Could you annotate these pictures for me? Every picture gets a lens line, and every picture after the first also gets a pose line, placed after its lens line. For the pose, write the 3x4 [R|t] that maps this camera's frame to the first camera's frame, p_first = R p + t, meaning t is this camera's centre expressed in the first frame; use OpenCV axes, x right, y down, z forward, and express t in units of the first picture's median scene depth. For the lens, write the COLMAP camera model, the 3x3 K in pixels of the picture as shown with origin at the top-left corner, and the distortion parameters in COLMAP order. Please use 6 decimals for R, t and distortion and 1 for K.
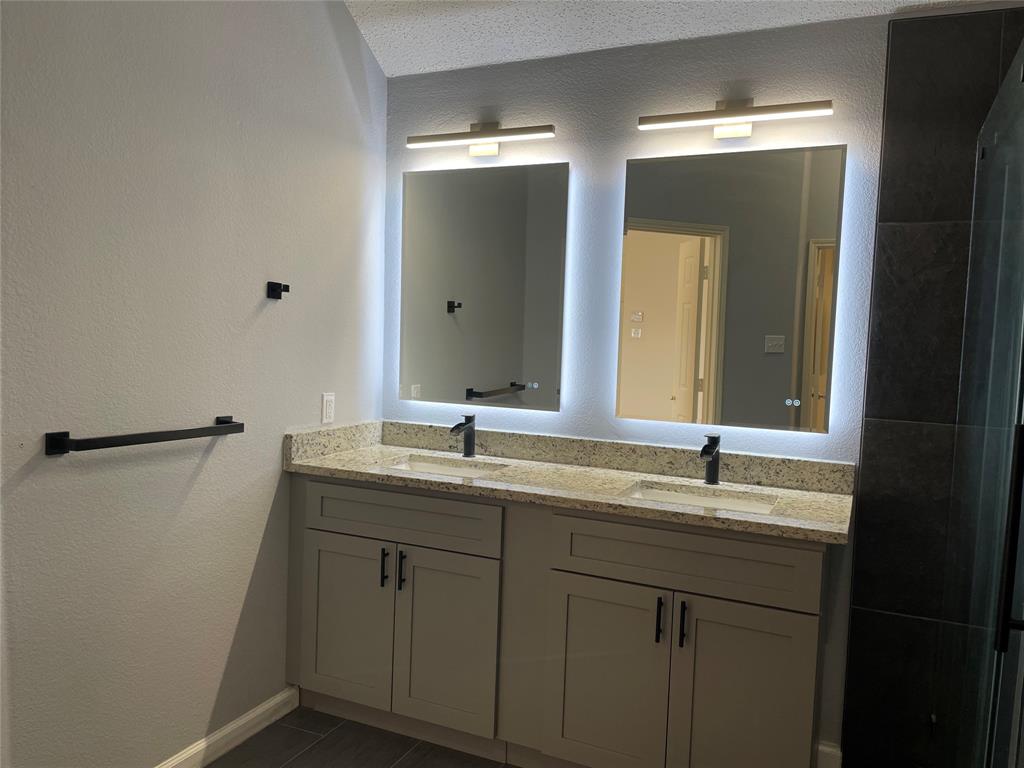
lens RADIAL K [[782.1, 0, 515.9], [0, 782.1, 391.1], [0, 0, 1]] dist [0.084851, -0.118652]
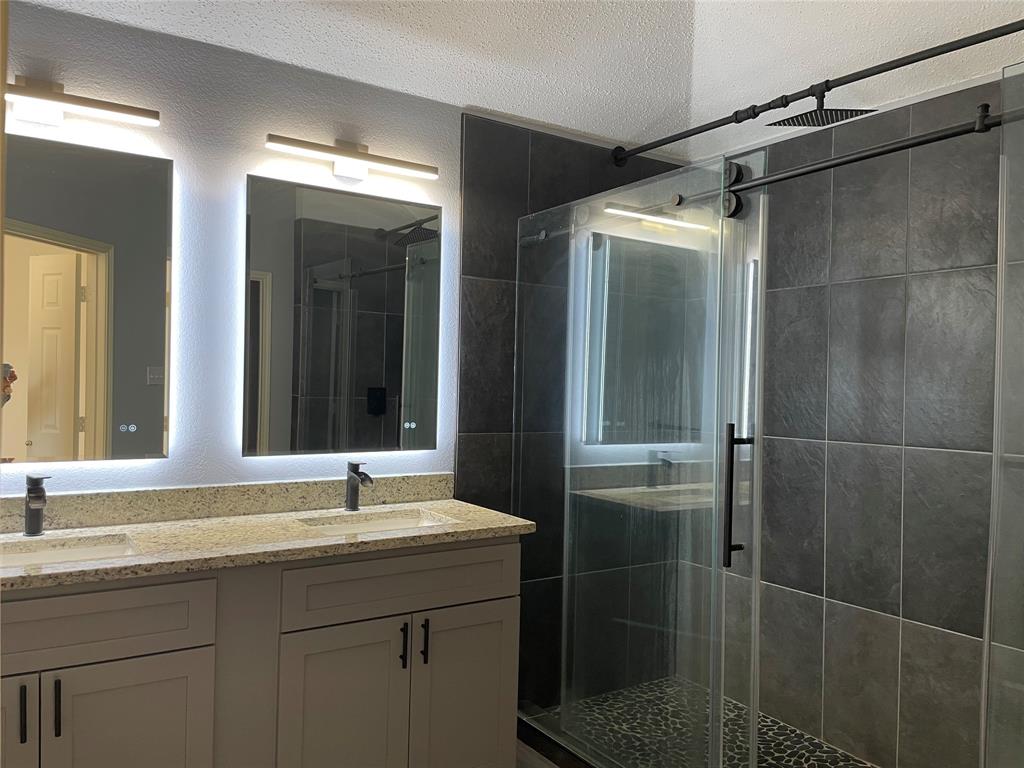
lens RADIAL K [[828.9, 0, 512.0], [0, 828.9, 384.0], [0, 0, 1]] dist [0.136828, -0.226194]
pose [[0.501696, -0.028884, 0.864562, -0.582891], [0.050465, 0.998718, 0.004081, -0.040718], [-0.863571, 0.041582, 0.502510, 0.265149]]
